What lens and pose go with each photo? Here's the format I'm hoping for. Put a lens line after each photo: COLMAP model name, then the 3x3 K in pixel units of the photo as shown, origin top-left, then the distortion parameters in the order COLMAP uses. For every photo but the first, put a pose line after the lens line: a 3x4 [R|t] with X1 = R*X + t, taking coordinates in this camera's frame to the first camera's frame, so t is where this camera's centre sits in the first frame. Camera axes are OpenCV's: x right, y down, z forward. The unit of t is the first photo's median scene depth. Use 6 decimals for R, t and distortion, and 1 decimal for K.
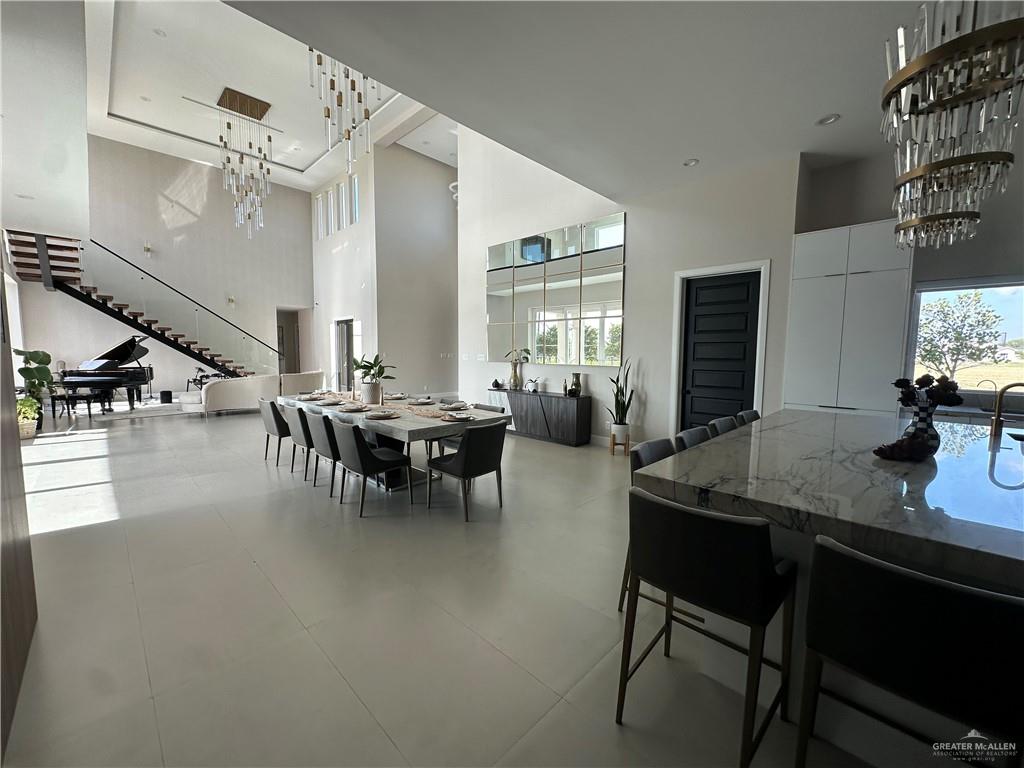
lens RADIAL K [[408.6, 0, 511.4], [0, 408.6, 387.2], [0, 0, 1]] dist [-0.004266, 0.000907]
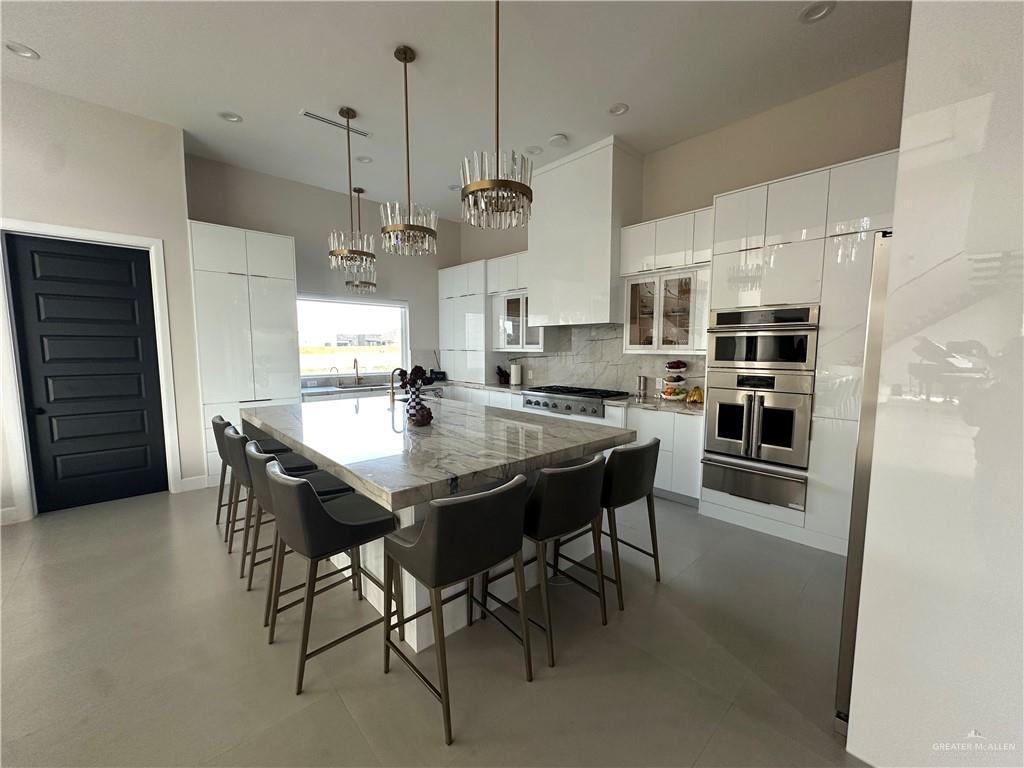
lens RADIAL K [[408.6, 0, 514.2], [0, 408.6, 387.4], [0, 0, 1]] dist [-0.004266, 0.000907]
pose [[0.053310, -0.108410, 0.992676, -0.132717], [0.086358, 0.990866, 0.103574, -0.022159], [-0.994837, 0.080204, 0.062185, 0.158633]]
